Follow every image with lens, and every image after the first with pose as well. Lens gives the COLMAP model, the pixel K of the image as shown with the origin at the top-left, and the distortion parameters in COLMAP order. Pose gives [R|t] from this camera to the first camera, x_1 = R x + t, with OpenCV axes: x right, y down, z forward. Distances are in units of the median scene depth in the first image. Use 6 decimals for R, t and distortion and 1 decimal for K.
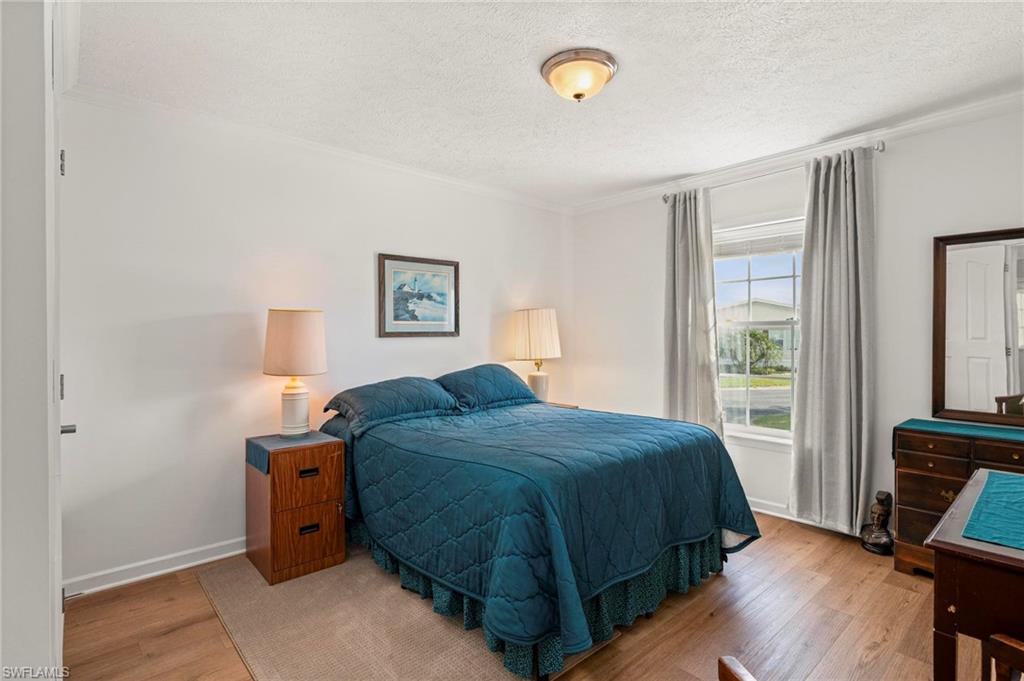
lens RADIAL K [[497.1, 0, 511.2], [0, 497.1, 338.1], [0, 0, 1]] dist [-0.001772, -0.000080]
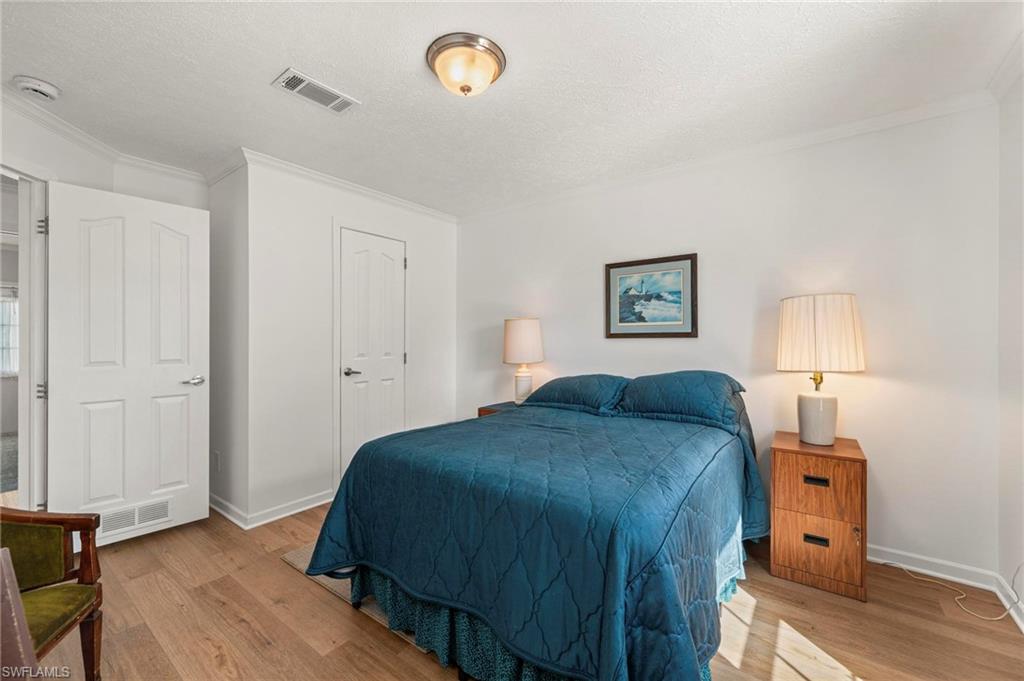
lens RADIAL K [[410.8, 0, 512.0], [0, 410.8, 340.5], [0, 0, 1]] dist [0.002481, -0.000147]
pose [[0.203716, 0.001593, -0.979029, 0.579443], [-0.011756, 0.999931, -0.000819, 0.006828], [0.978960, 0.011676, 0.203720, 0.567197]]
